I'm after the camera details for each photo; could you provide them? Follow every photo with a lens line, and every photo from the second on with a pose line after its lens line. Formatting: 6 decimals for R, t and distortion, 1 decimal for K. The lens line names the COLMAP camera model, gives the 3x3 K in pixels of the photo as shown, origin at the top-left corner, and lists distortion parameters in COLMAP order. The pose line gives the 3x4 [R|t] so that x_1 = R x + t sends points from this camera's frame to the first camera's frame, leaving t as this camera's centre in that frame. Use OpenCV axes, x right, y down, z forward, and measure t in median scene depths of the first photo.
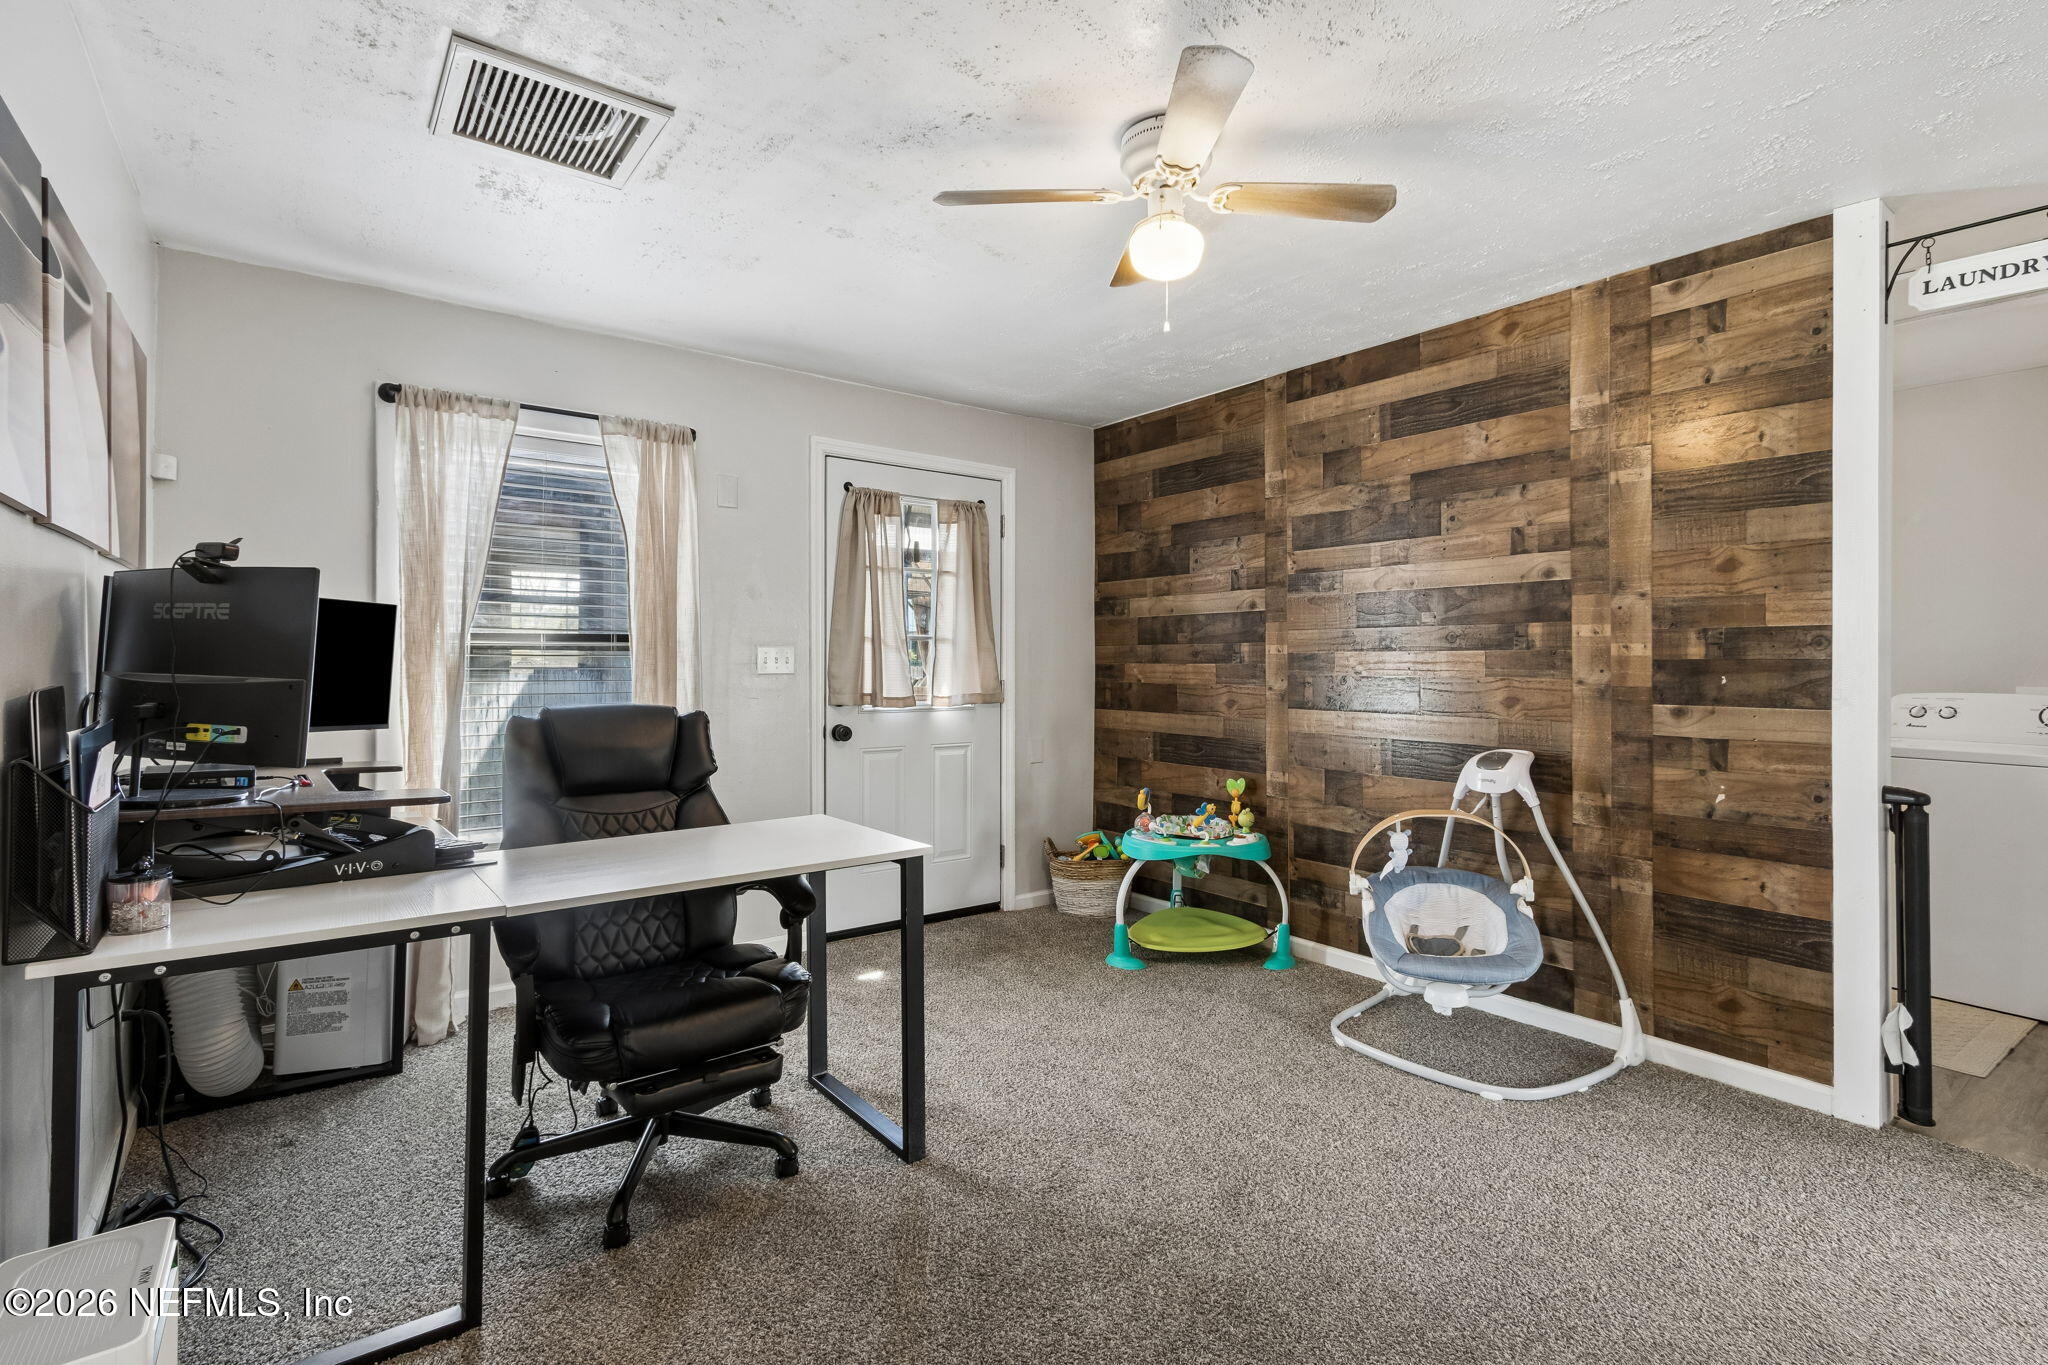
lens RADIAL K [[961.6, 0, 1024.5], [0, 961.6, 648.3], [0, 0, 1]] dist [0.002315, 0.000641]
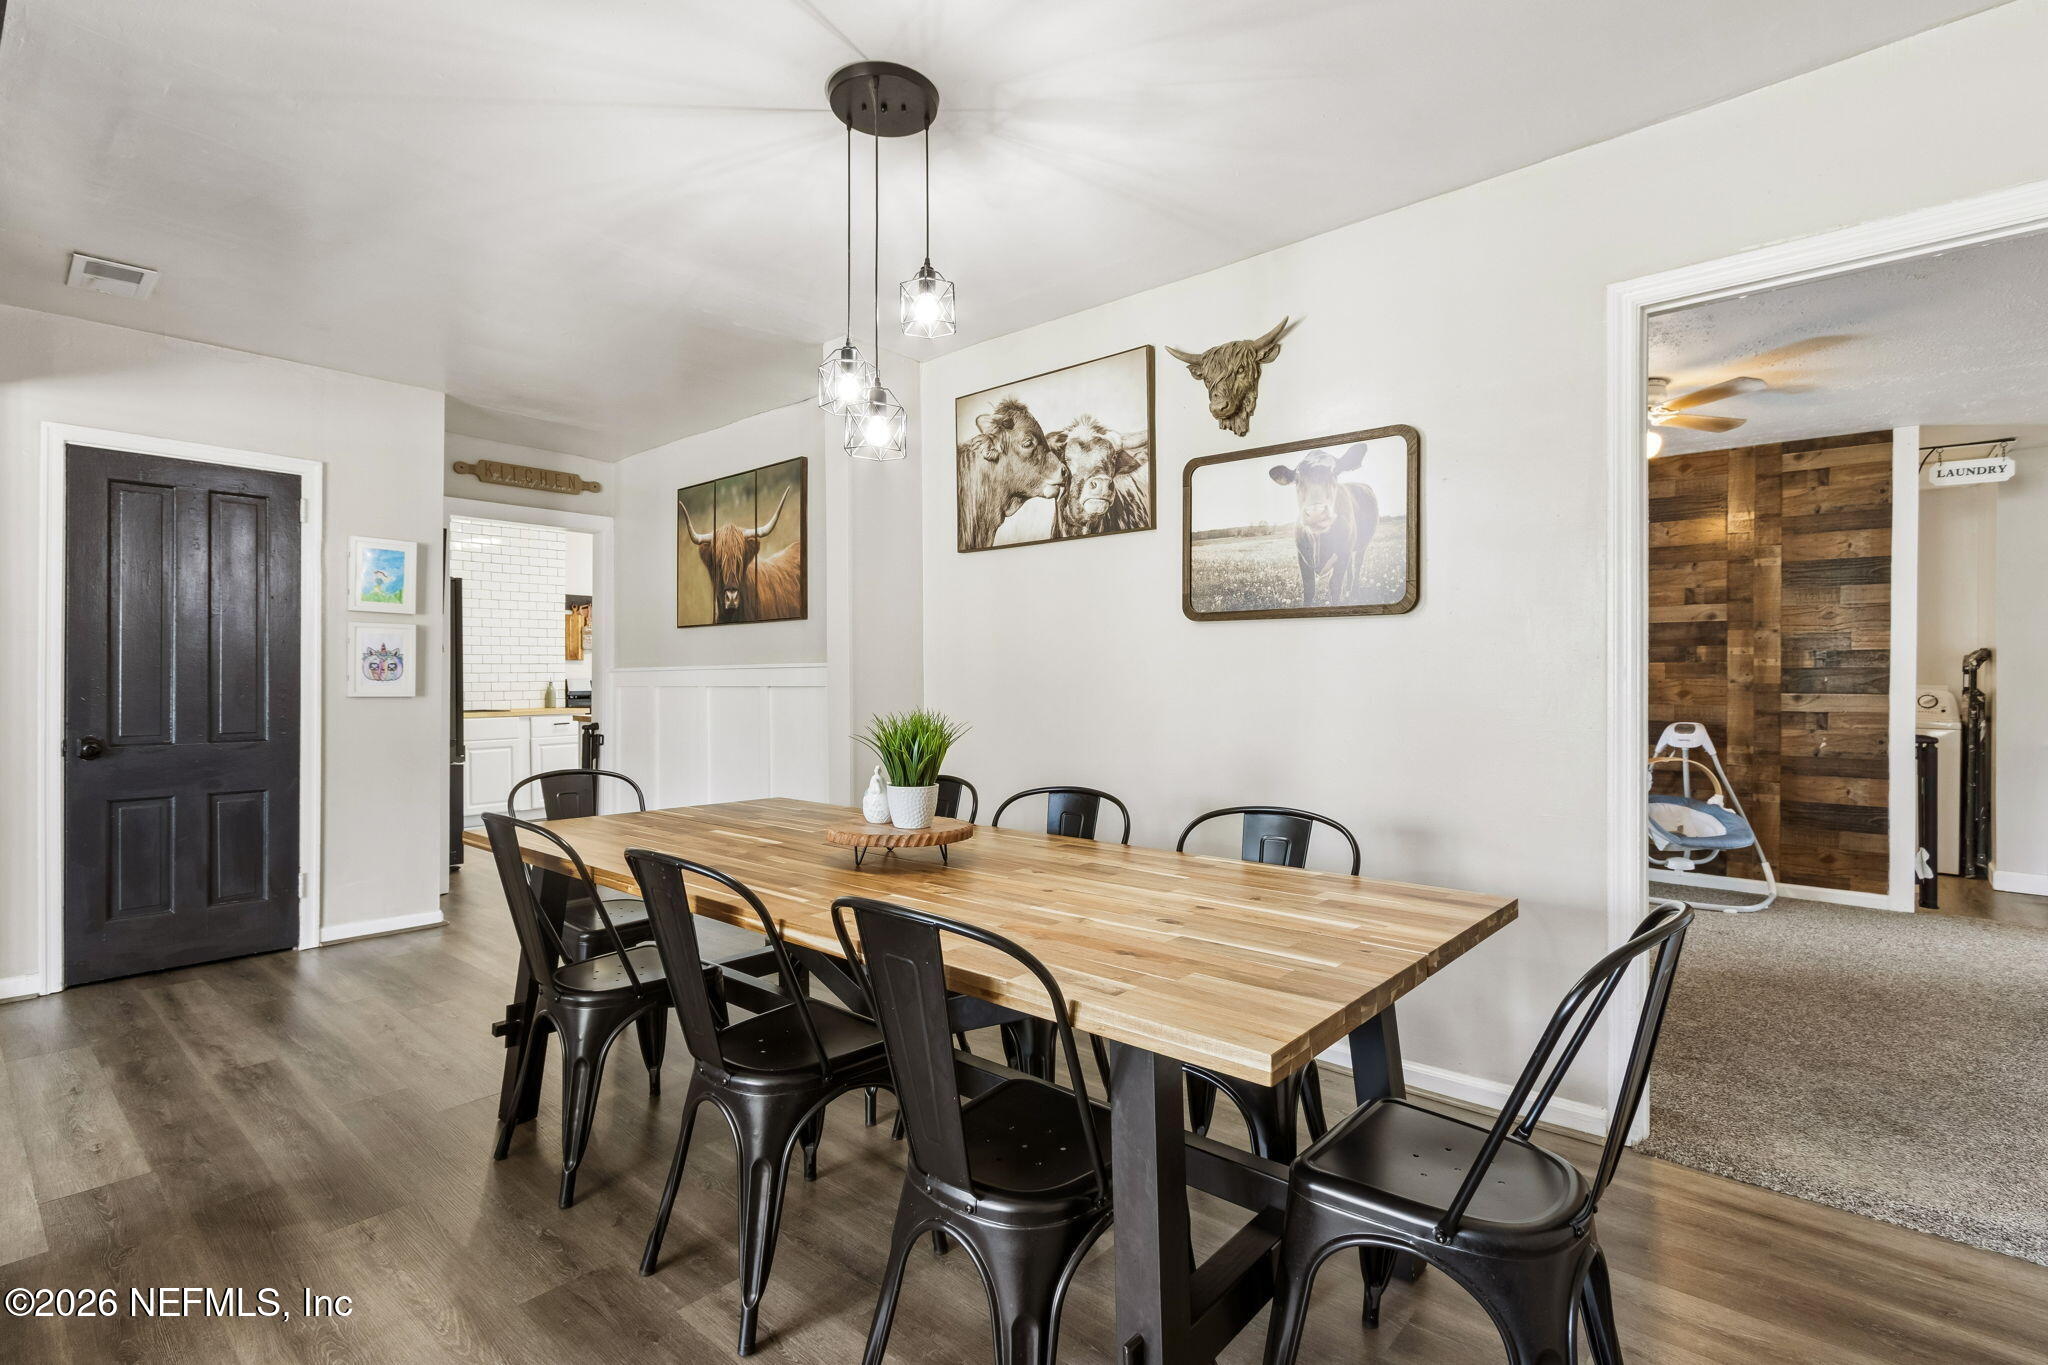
lens RADIAL K [[961.6, 0, 1014.2], [0, 961.6, 667.6], [0, 0, 1]] dist [0.002315, 0.000641]
pose [[0.976679, 0.000487, 0.214705, -1.103480], [-0.002094, 0.999971, 0.007255, 0.001360], [-0.214695, -0.007535, 0.976652, -0.418198]]
